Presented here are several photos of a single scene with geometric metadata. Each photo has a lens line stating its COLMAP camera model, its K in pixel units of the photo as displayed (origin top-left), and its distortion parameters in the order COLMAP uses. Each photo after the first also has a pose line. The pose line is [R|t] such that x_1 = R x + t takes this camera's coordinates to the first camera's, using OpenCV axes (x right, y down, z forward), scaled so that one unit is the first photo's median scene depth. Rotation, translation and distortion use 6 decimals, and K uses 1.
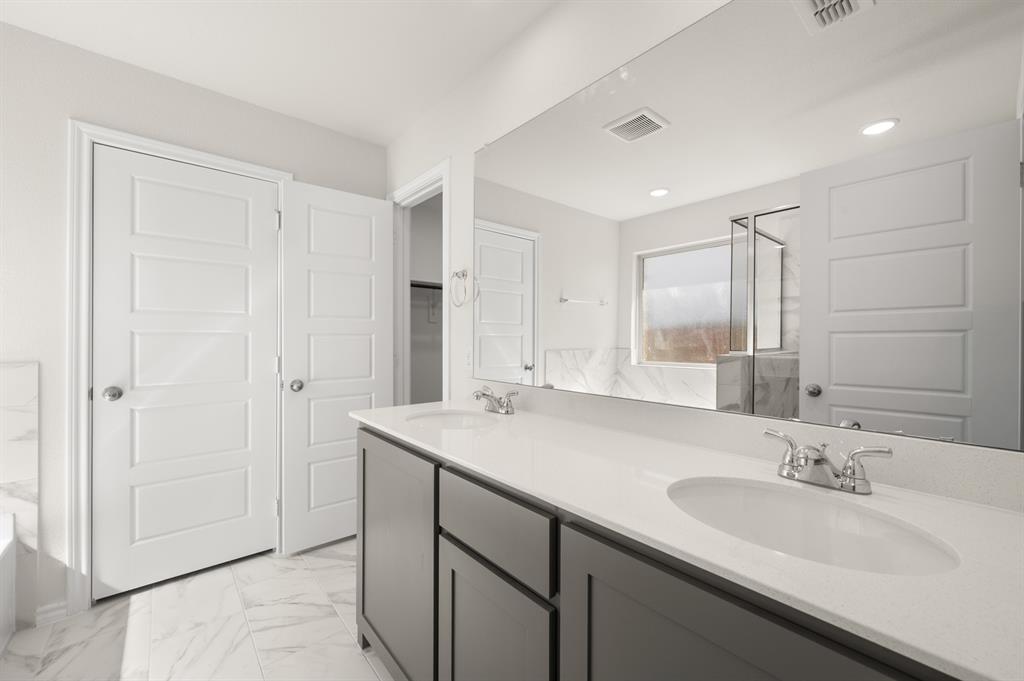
lens RADIAL K [[402.3, 0, 512.0], [0, 402.3, 340.5], [0, 0, 1]] dist [-0.000180, 0.000064]
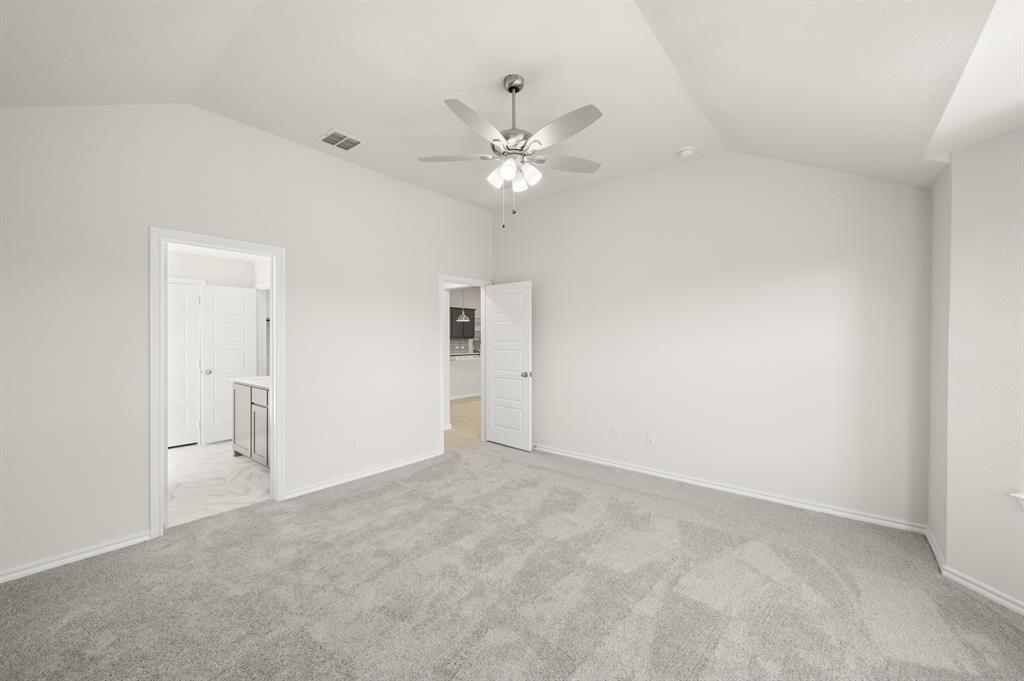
lens RADIAL K [[402.3, 0, 512.0], [0, 402.3, 340.5], [0, 0, 1]] dist [-0.000180, 0.000064]
pose [[0.982861, -0.000788, 0.184349, 0.769879], [-0.000687, 0.999968, 0.007937, -0.091371], [-0.184349, -0.007927, 0.982829, -1.621951]]
